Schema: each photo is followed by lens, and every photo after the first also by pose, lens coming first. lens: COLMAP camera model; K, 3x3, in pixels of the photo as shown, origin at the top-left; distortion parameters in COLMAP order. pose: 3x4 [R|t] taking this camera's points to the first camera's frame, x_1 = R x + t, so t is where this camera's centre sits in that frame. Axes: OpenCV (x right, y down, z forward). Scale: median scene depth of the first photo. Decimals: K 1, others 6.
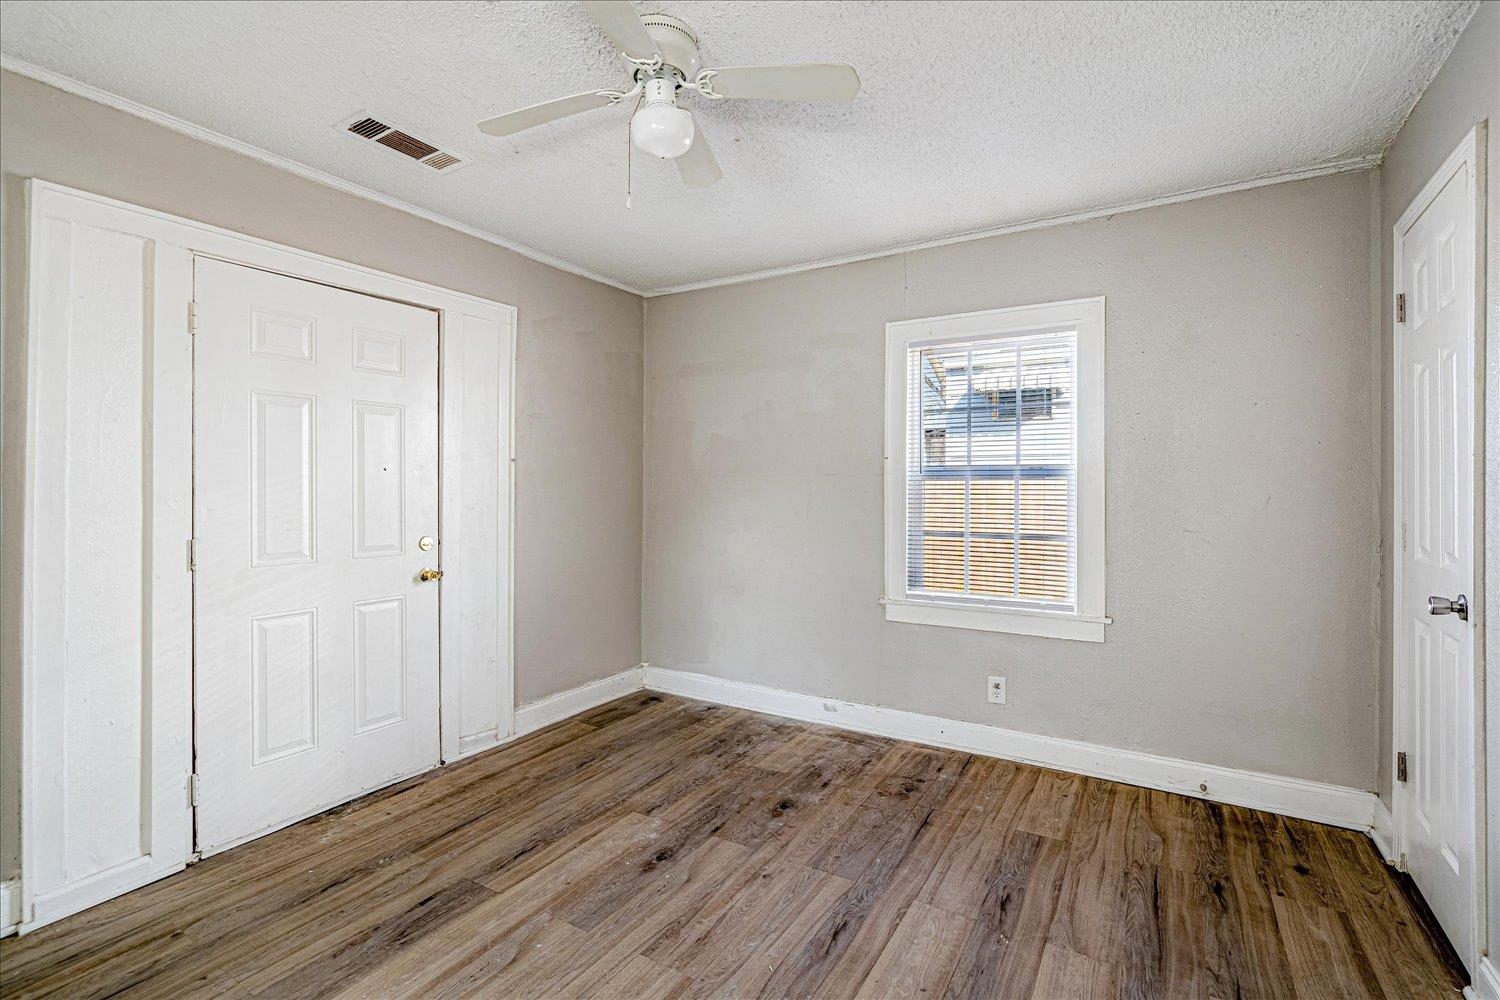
lens RADIAL K [[677.9, 0, 741.0], [0, 677.9, 499.2], [0, 0, 1]] dist [-0.001480, 0.000773]
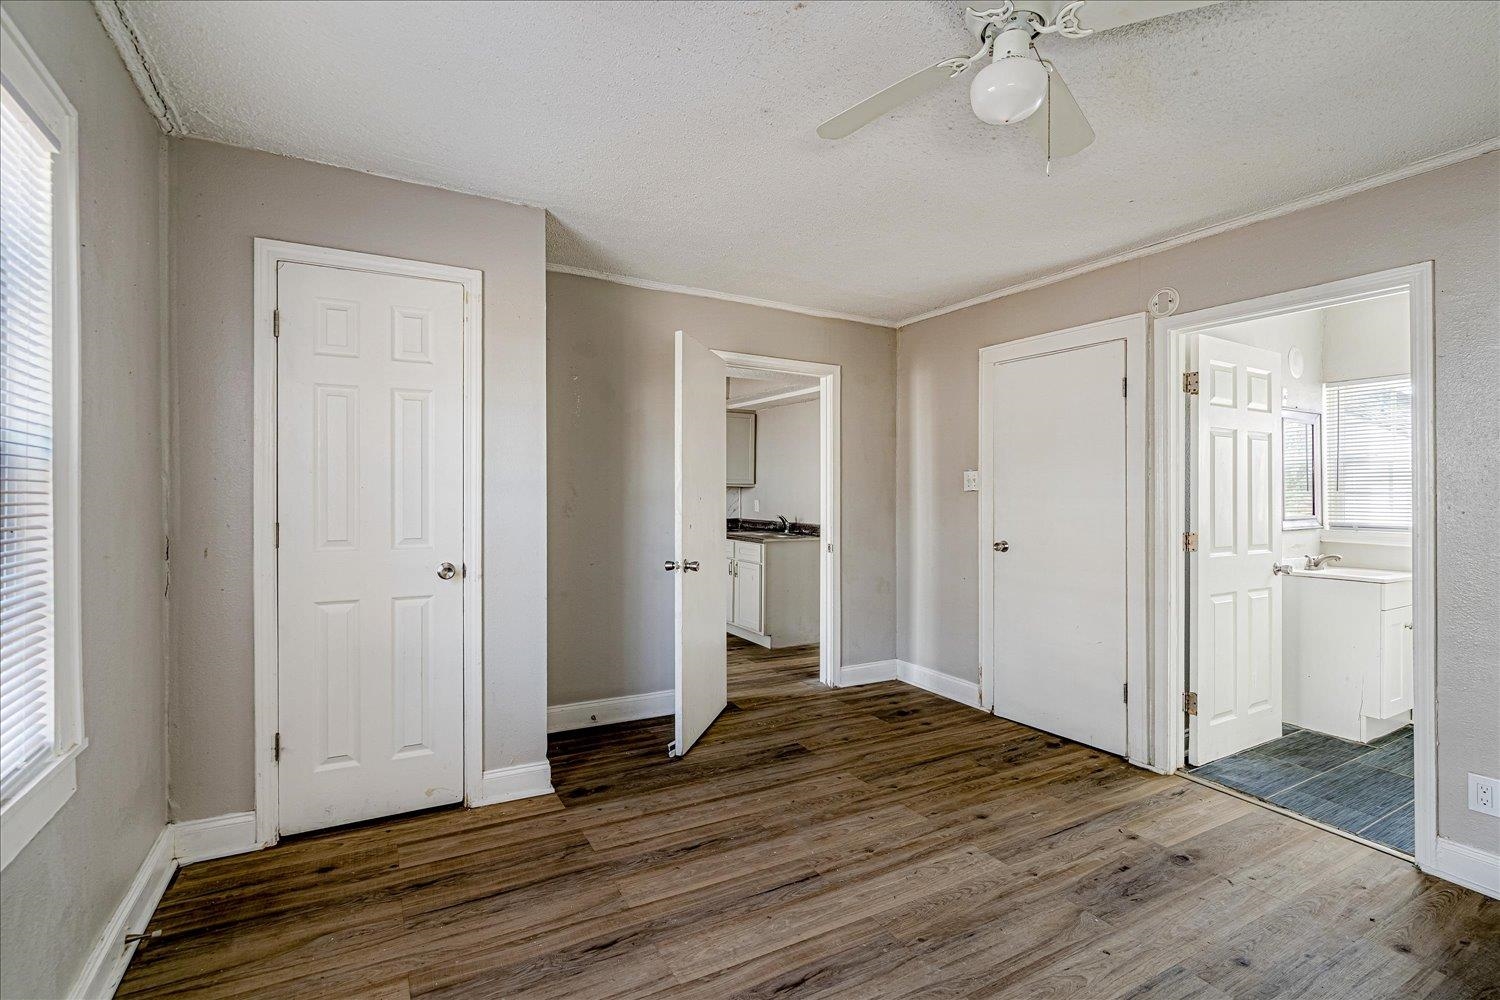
lens RADIAL K [[677.9, 0, 741.0], [0, 677.9, 499.2], [0, 0, 1]] dist [-0.001480, 0.000773]
pose [[-0.871964, -0.014754, 0.489347, -0.221084], [-0.004542, 0.999747, 0.022048, -0.033650], [-0.489549, 0.017003, -0.871810, 1.736415]]
